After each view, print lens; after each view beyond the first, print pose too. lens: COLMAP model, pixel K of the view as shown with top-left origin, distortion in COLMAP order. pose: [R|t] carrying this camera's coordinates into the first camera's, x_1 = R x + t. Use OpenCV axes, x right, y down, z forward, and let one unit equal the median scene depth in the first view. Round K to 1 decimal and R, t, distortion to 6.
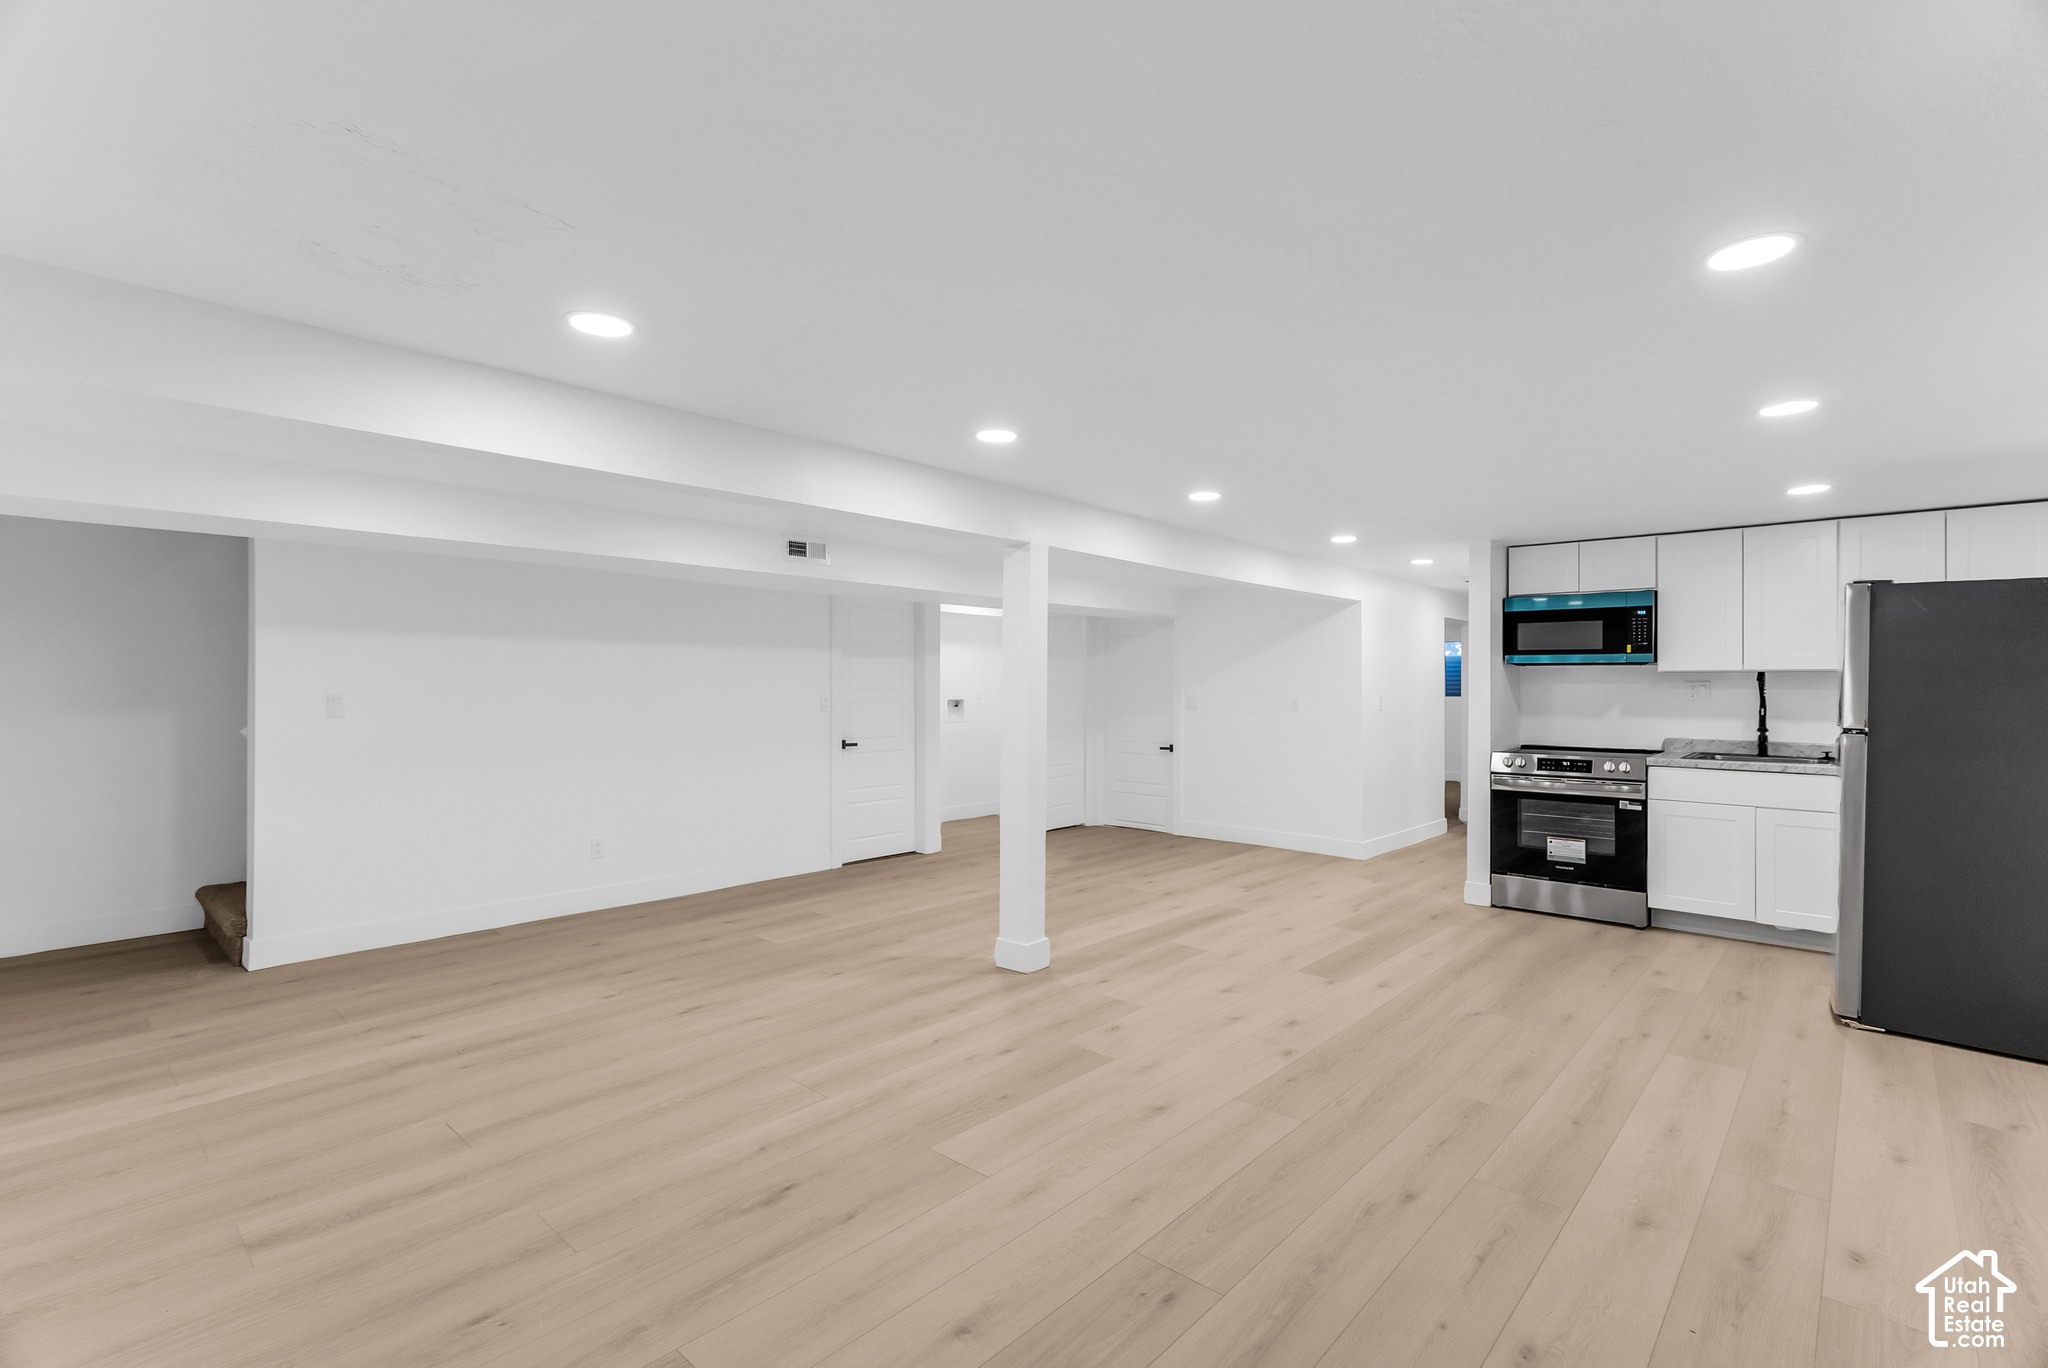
lens RADIAL K [[937.0, 0, 1026.8], [0, 937.0, 683.1], [0, 0, 1]] dist [-0.018779, -0.000014]
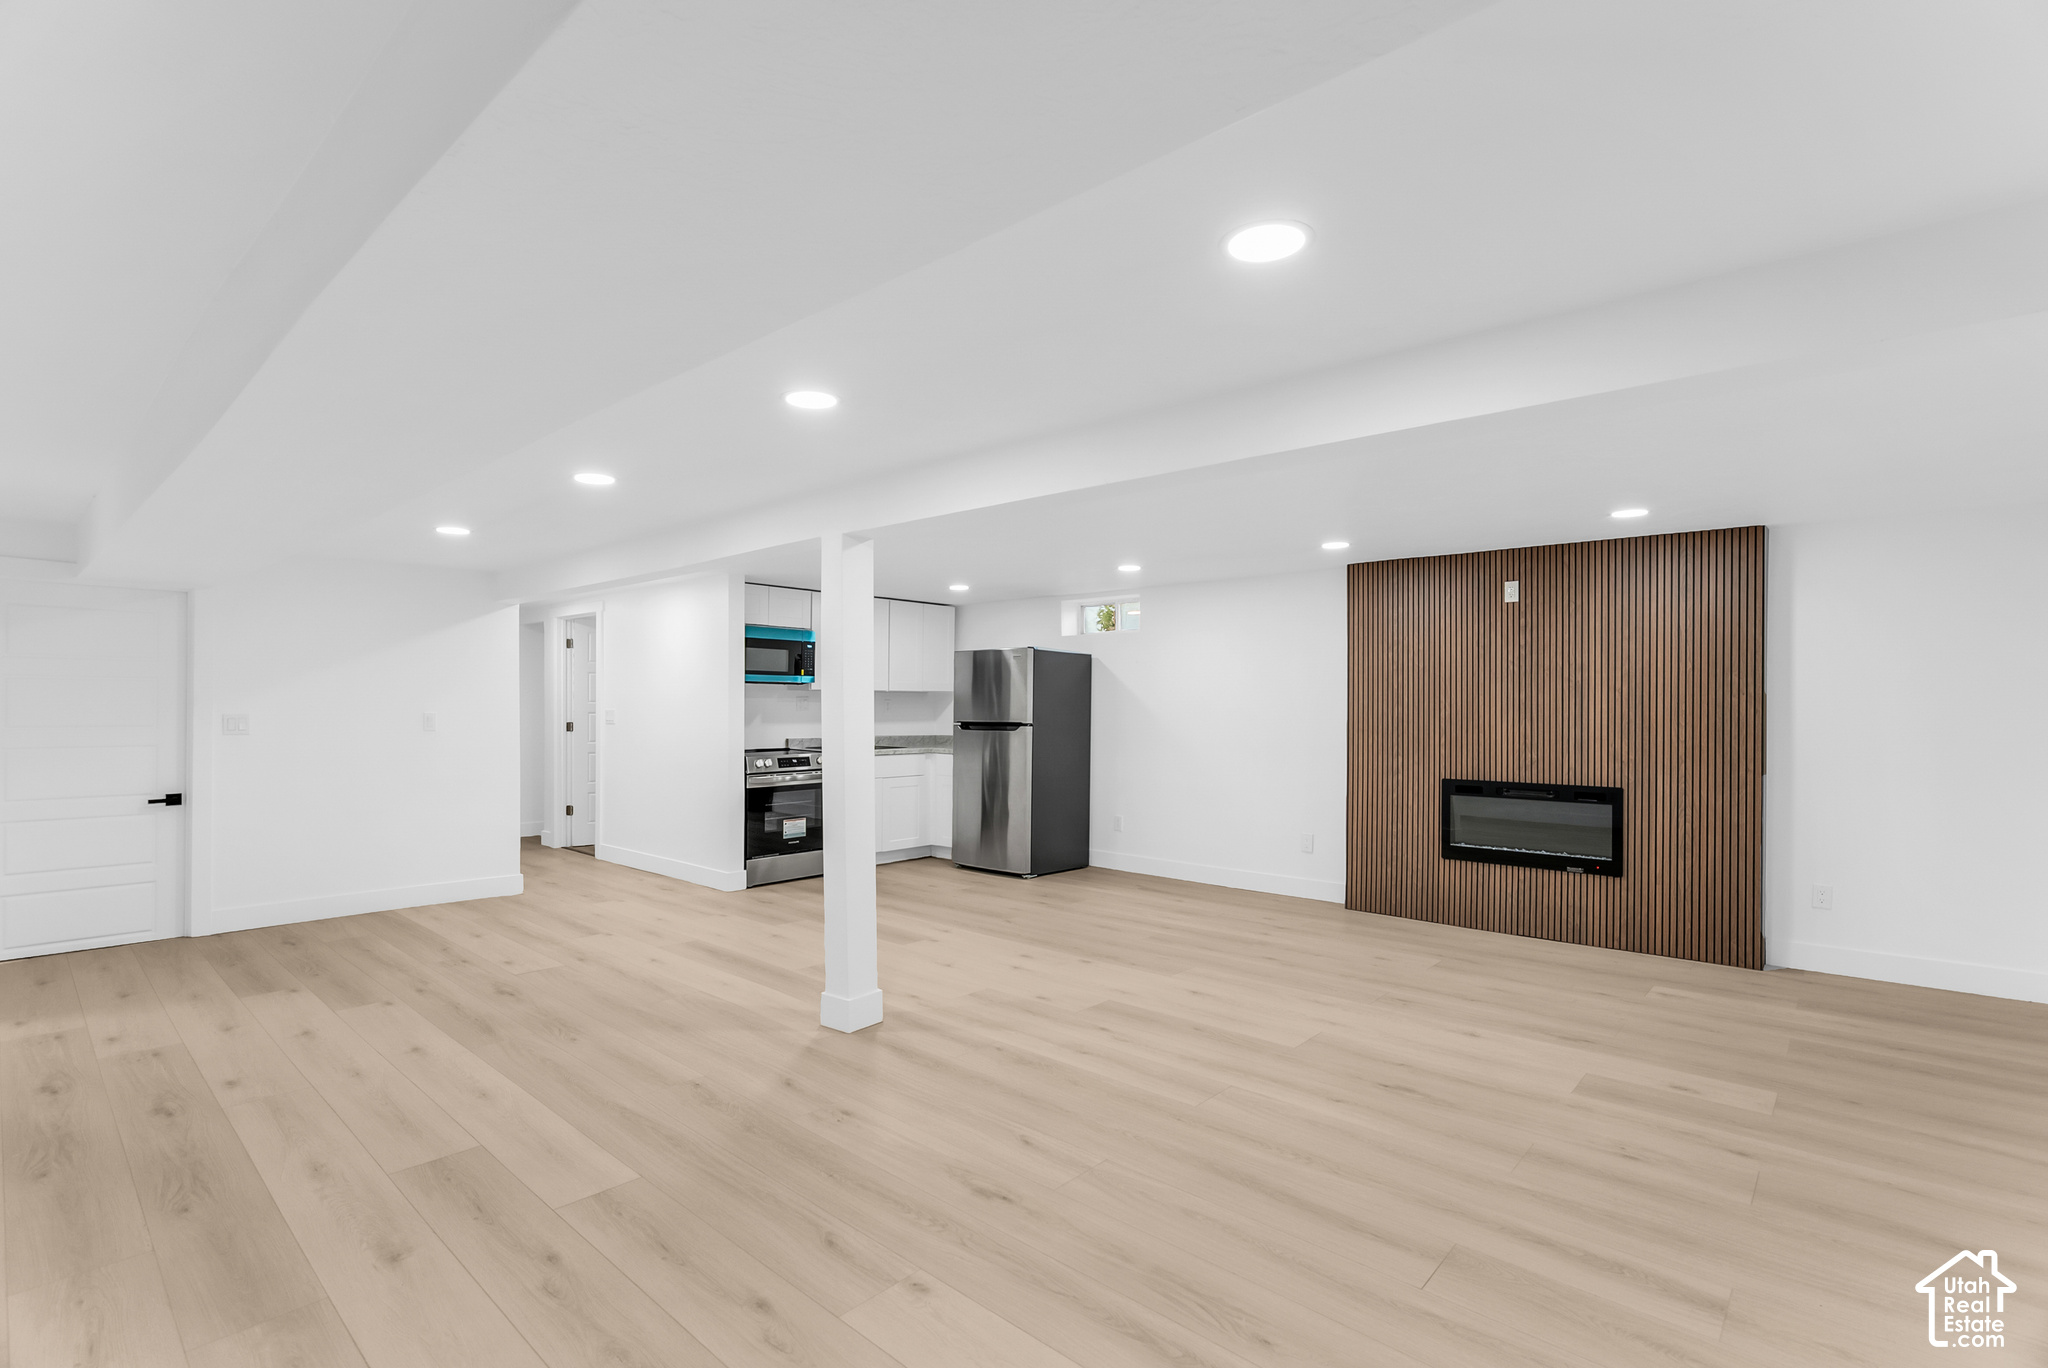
lens RADIAL K [[937.0, 0, 1026.5], [0, 937.0, 698.6], [0, 0, 1]] dist [-0.018779, -0.000014]
pose [[0.001801, 0.000617, 0.999998, -0.957261], [-0.005153, 0.999987, -0.000608, 0.000573], [-0.999985, -0.005152, 0.001804, 0.918464]]
